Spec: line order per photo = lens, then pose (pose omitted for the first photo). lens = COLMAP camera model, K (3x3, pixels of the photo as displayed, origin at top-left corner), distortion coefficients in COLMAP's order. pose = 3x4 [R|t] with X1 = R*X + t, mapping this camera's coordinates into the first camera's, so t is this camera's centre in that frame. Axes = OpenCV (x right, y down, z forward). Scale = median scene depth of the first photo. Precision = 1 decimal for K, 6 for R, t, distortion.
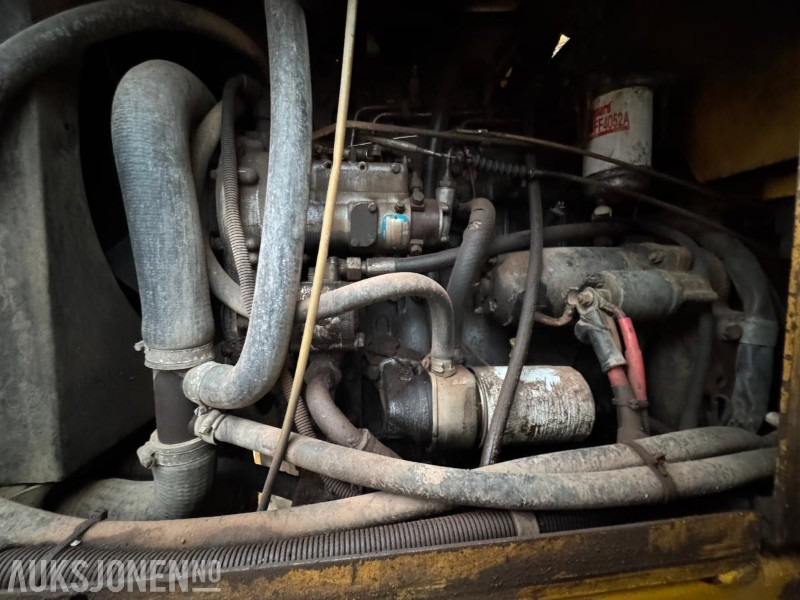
lens RADIAL K [[322.0, 0, 400.0], [0, 322.0, 300.0], [0, 0, 1]] dist [0.001344, 0.000129]
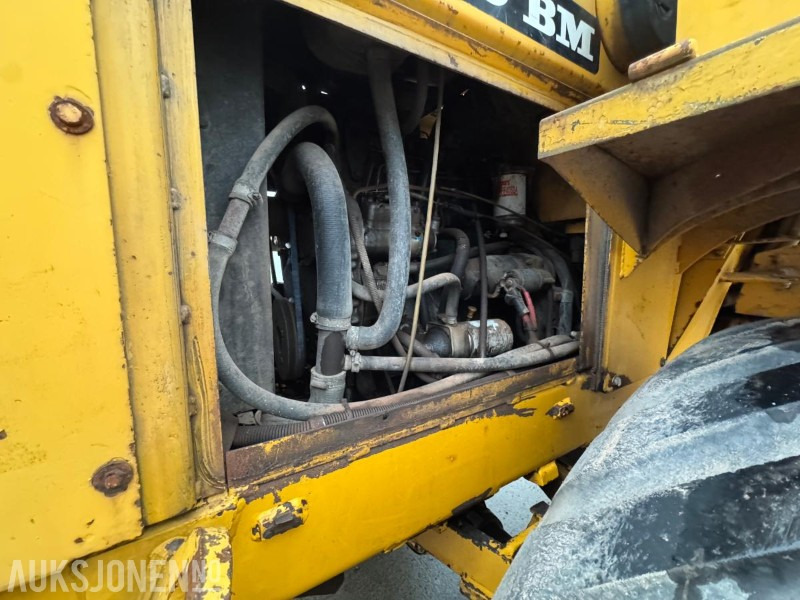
lens RADIAL K [[322.0, 0, 400.0], [0, 322.0, 300.0], [0, 0, 1]] dist [0.001344, 0.000129]
pose [[0.912233, -0.050574, 0.406538, -0.912337], [0.036956, 0.998464, 0.041284, -0.009112], [-0.408002, -0.022637, 0.912700, -0.598393]]
